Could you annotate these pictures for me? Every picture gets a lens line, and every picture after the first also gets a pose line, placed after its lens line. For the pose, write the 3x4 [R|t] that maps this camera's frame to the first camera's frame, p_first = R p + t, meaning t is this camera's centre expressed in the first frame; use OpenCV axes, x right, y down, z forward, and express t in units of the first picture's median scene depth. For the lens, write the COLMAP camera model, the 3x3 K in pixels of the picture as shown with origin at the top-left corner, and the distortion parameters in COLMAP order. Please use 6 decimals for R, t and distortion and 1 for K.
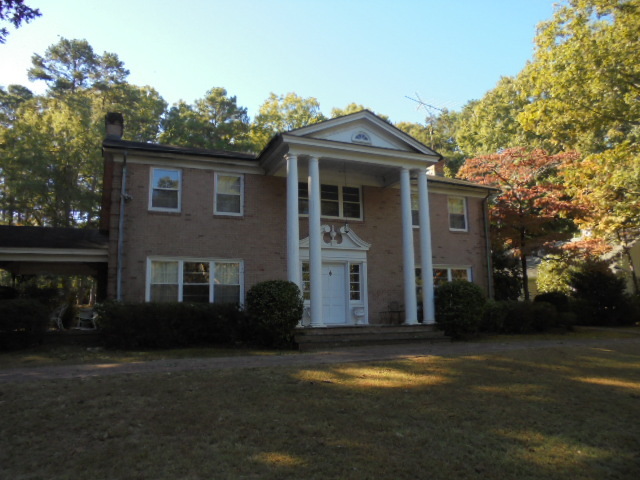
lens RADIAL K [[492.6, 0, 320.0], [0, 492.6, 240.0], [0, 0, 1]] dist [-0.116599, 0.080377]
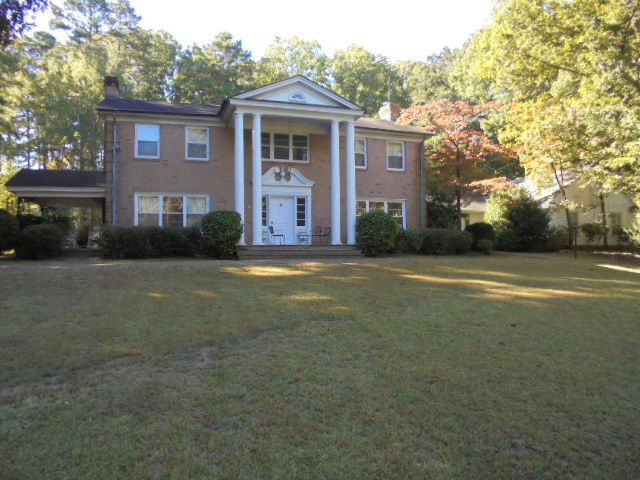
lens RADIAL K [[492.6, 0, 320.0], [0, 492.6, 240.0], [0, 0, 1]] dist [-0.116599, 0.080377]
pose [[0.997862, 0.006225, -0.065064, 0.199353], [0.002580, 0.990928, 0.134371, -0.012386], [0.065311, -0.134252, 0.988793, -0.248985]]
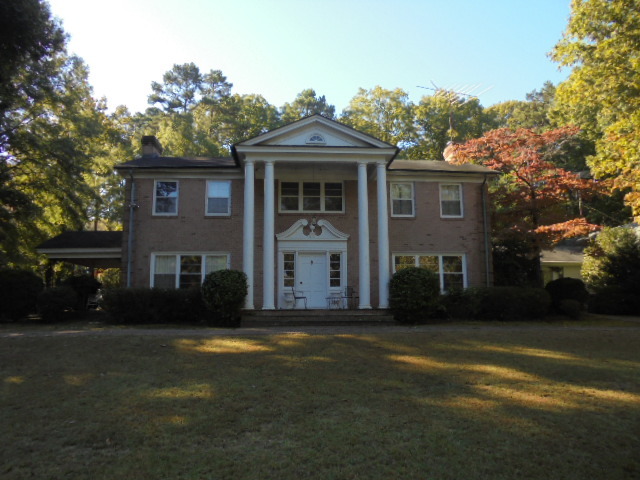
lens RADIAL K [[492.0, 0, 310.8], [0, 492.0, 247.1], [0, 0, 1]] dist [-0.134716, 0.084434]
pose [[0.945687, -0.029803, -0.323709, 0.371297], [0.041274, 0.998738, 0.028628, 0.001373], [0.322447, -0.040434, 0.945723, -0.046973]]
